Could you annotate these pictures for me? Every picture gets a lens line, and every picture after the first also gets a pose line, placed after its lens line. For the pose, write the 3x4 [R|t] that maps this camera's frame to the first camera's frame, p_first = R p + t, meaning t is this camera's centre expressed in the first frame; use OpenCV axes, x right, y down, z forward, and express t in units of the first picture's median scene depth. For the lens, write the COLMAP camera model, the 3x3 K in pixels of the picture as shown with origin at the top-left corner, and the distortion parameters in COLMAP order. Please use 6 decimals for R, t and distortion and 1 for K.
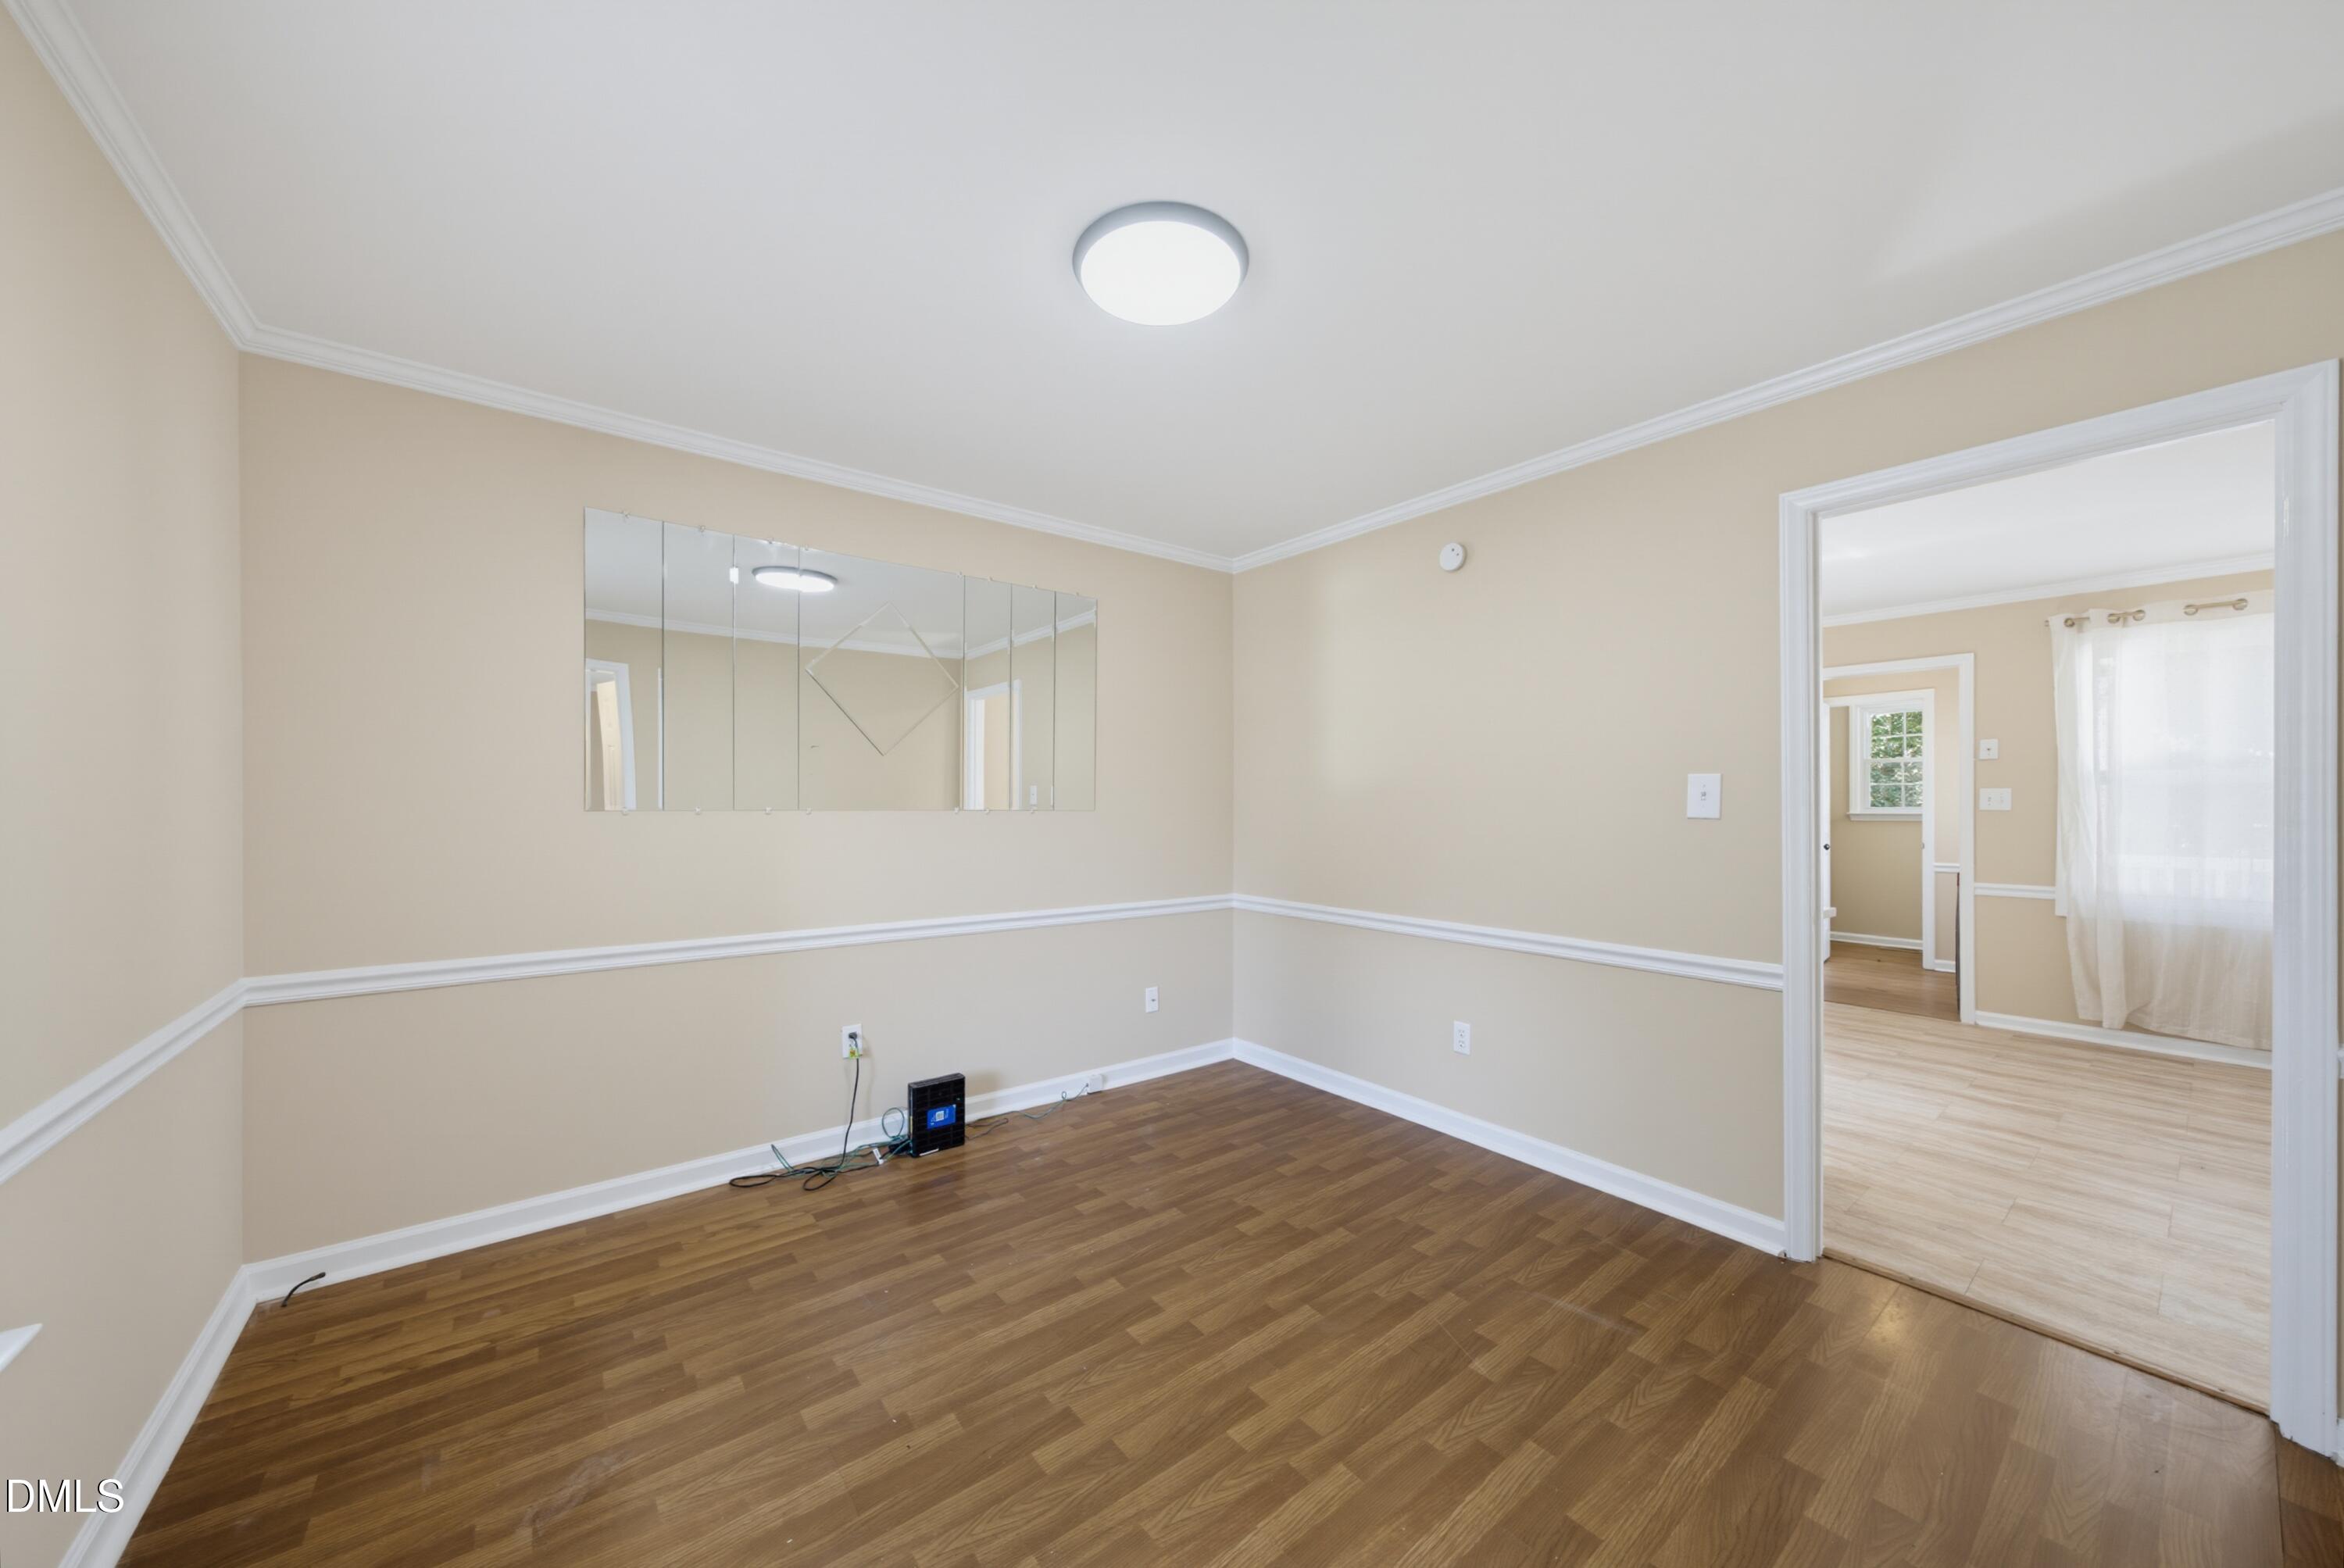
lens RADIAL K [[809.3, 0, 1194.3], [0, 809.3, 797.3], [0, 0, 1]] dist [-0.010612, 0.003176]
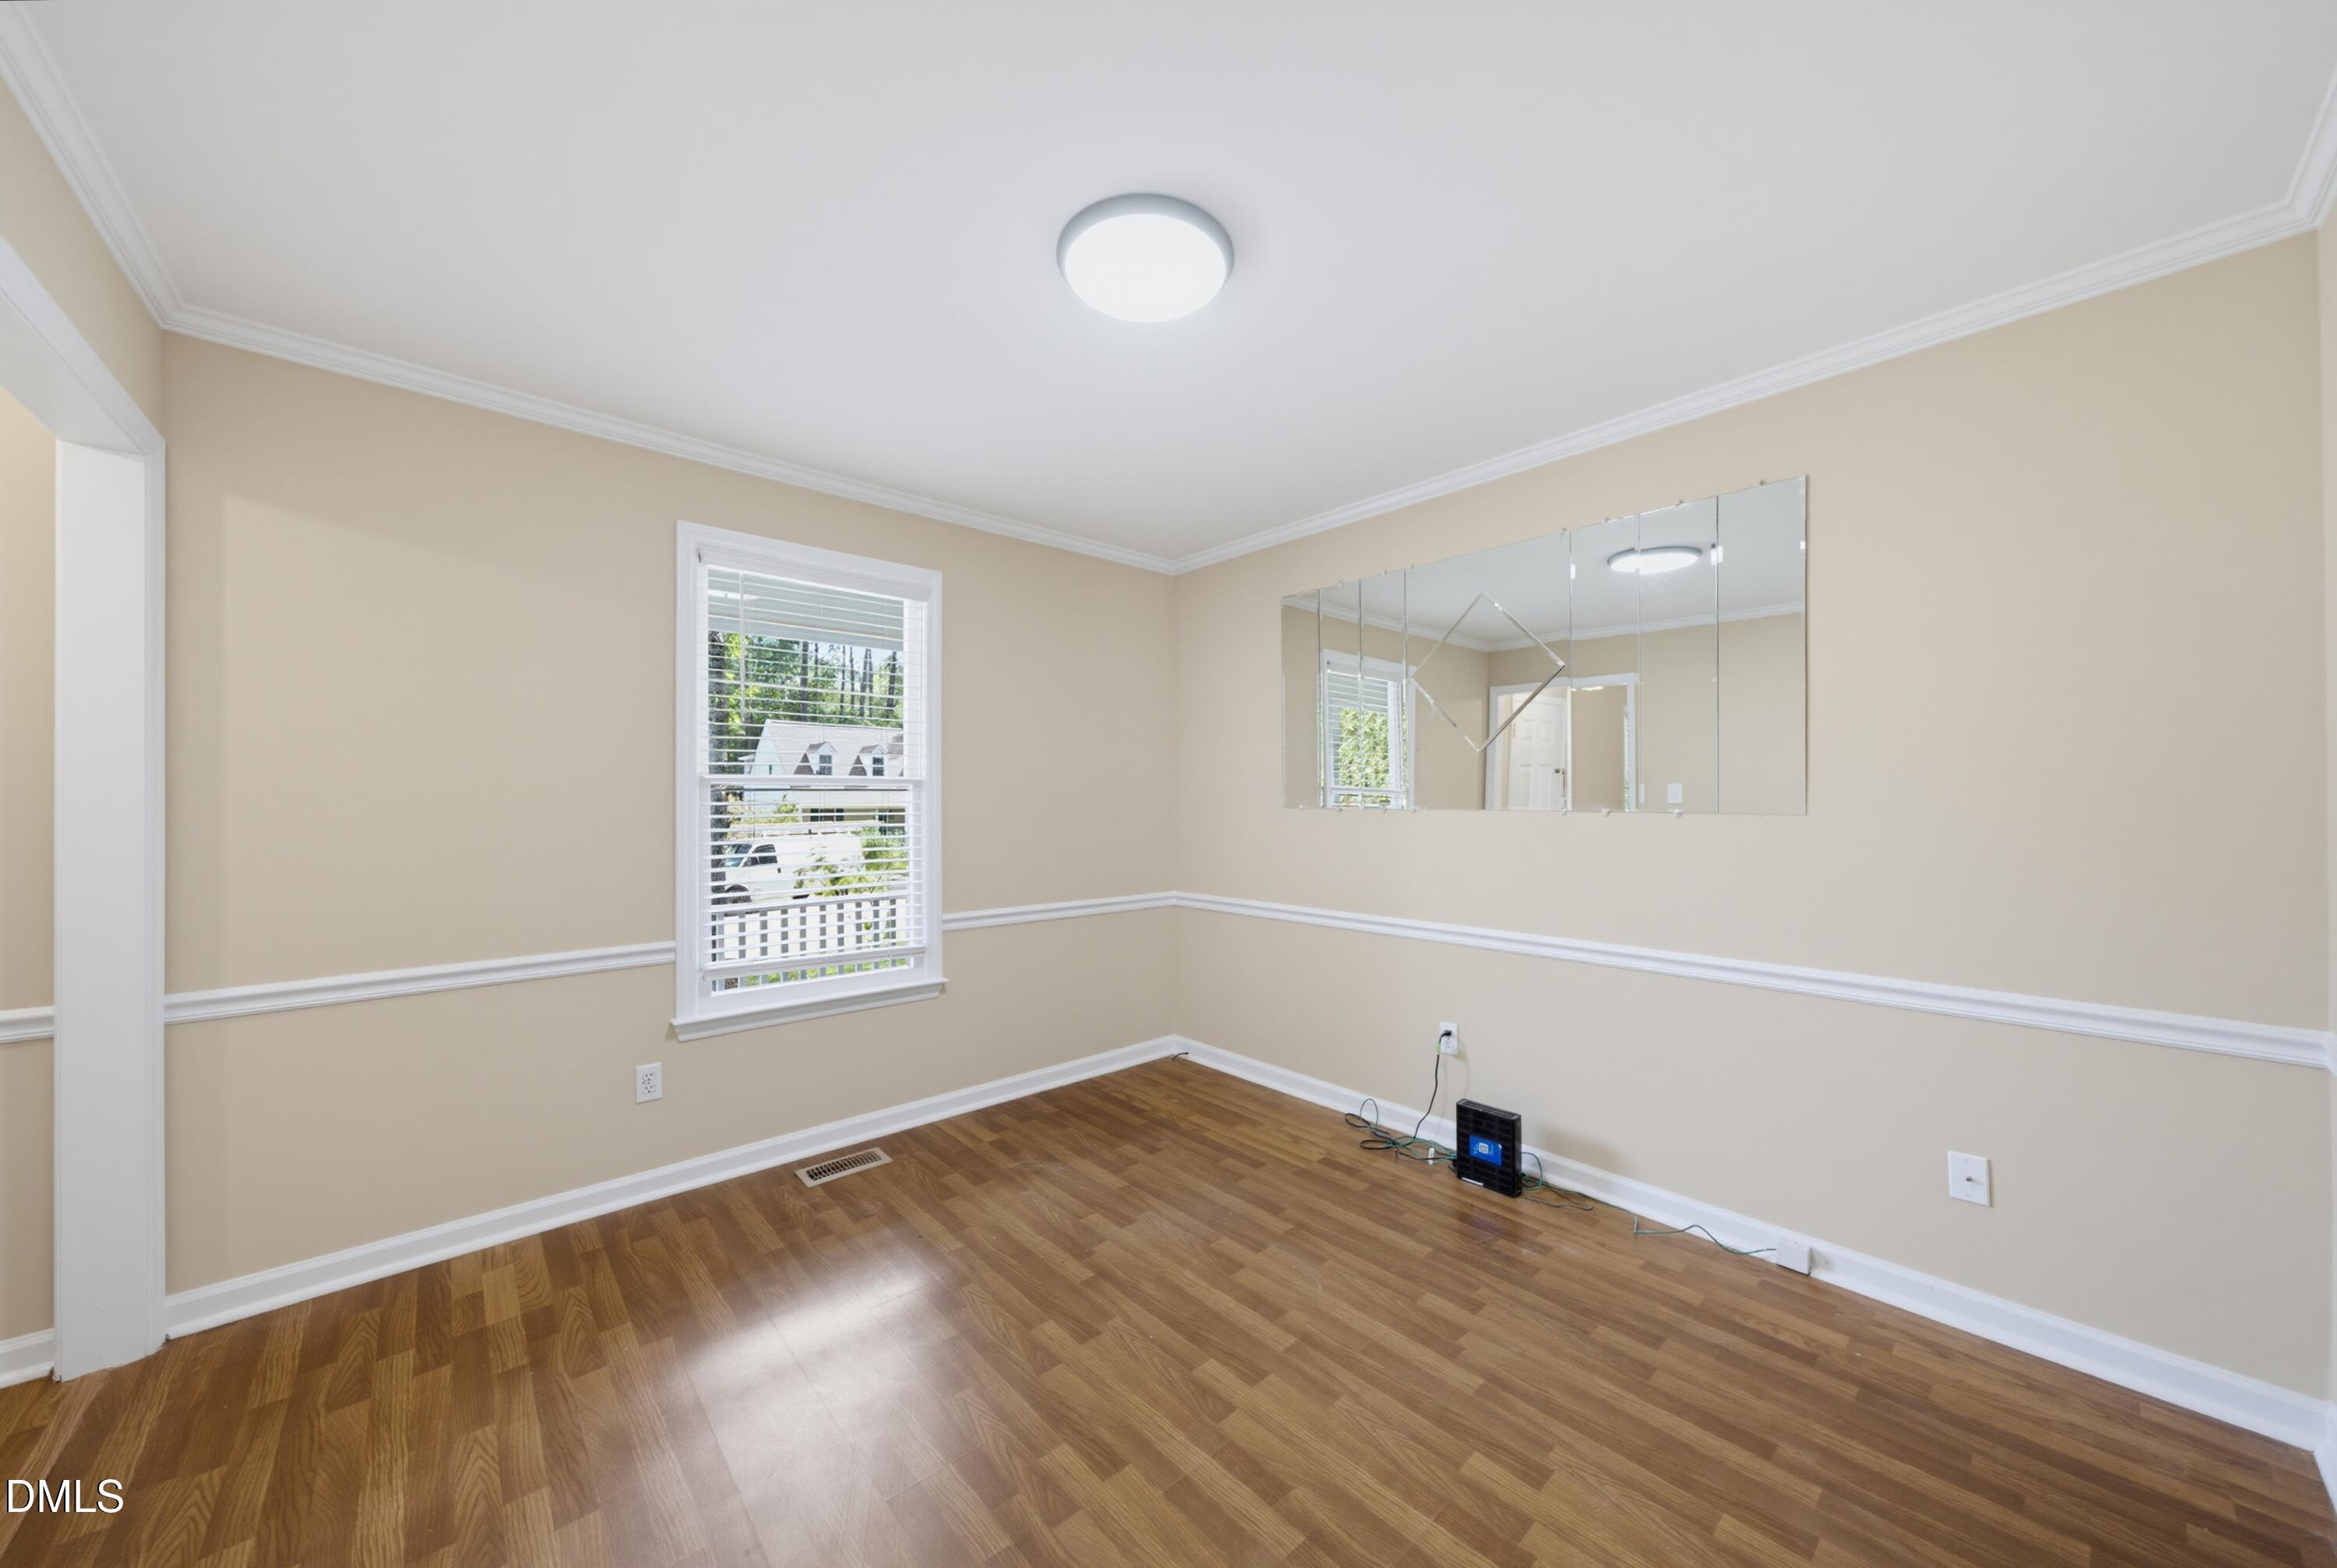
lens RADIAL K [[806.9, 0, 1148.1], [0, 806.9, 794.9], [0, 0, 1]] dist [-0.010612, 0.003176]
pose [[0.038728, -0.011484, -0.999184, 0.699069], [0.012541, 0.999861, -0.011005, 0.006165], [0.999171, -0.012105, 0.038866, 0.725764]]
